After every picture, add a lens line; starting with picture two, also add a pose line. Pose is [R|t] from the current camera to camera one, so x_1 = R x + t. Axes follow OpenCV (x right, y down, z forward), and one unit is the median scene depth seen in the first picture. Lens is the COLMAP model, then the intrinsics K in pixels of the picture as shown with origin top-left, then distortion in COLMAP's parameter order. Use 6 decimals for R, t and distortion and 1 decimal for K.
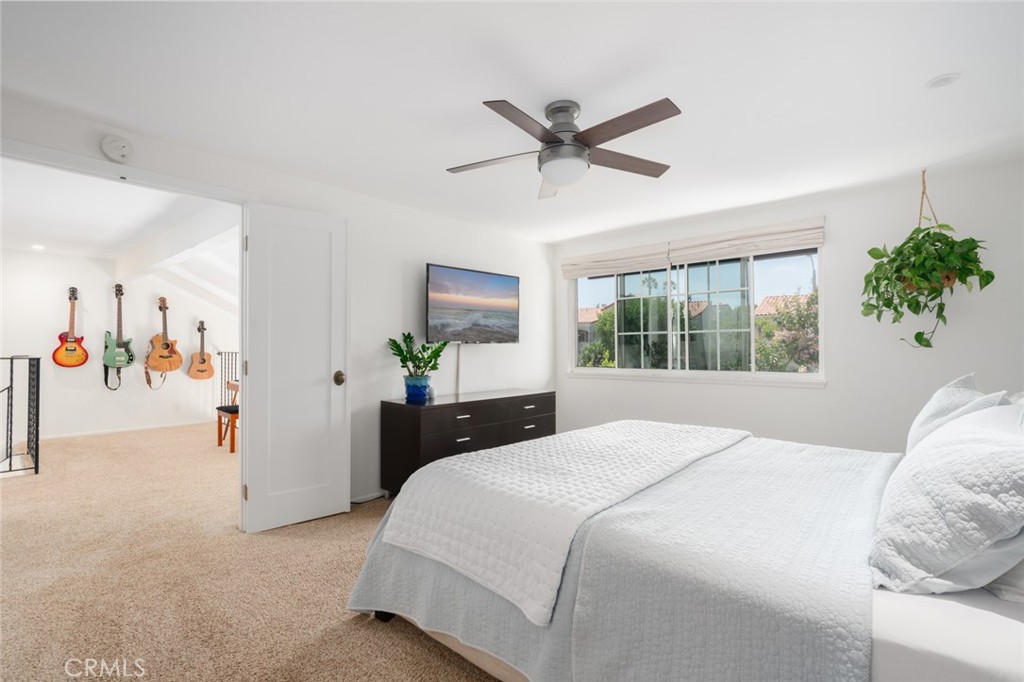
lens RADIAL K [[481.8, 0, 510.0], [0, 481.8, 345.5], [0, 0, 1]] dist [-0.000804, 0.000759]
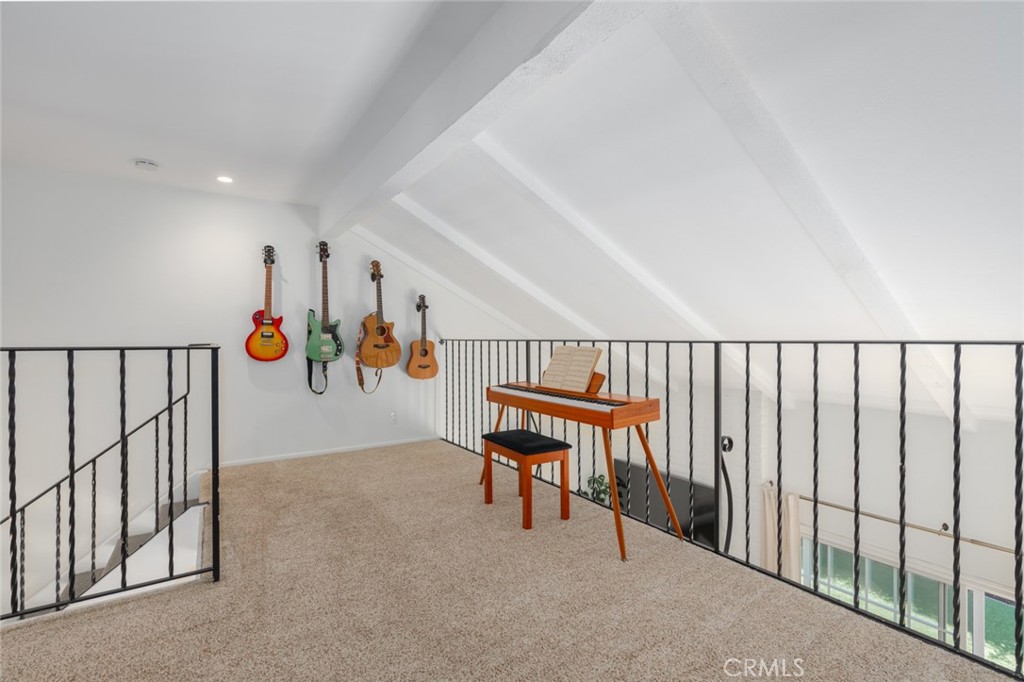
lens RADIAL K [[481.8, 0, 510.0], [0, 481.8, 345.5], [0, 0, 1]] dist [-0.000804, 0.000759]
pose [[0.963909, -0.000263, -0.266233, -0.369369], [0.005309, 0.999820, 0.018235, 0.011001], [0.266180, -0.018991, 0.963736, 0.401383]]
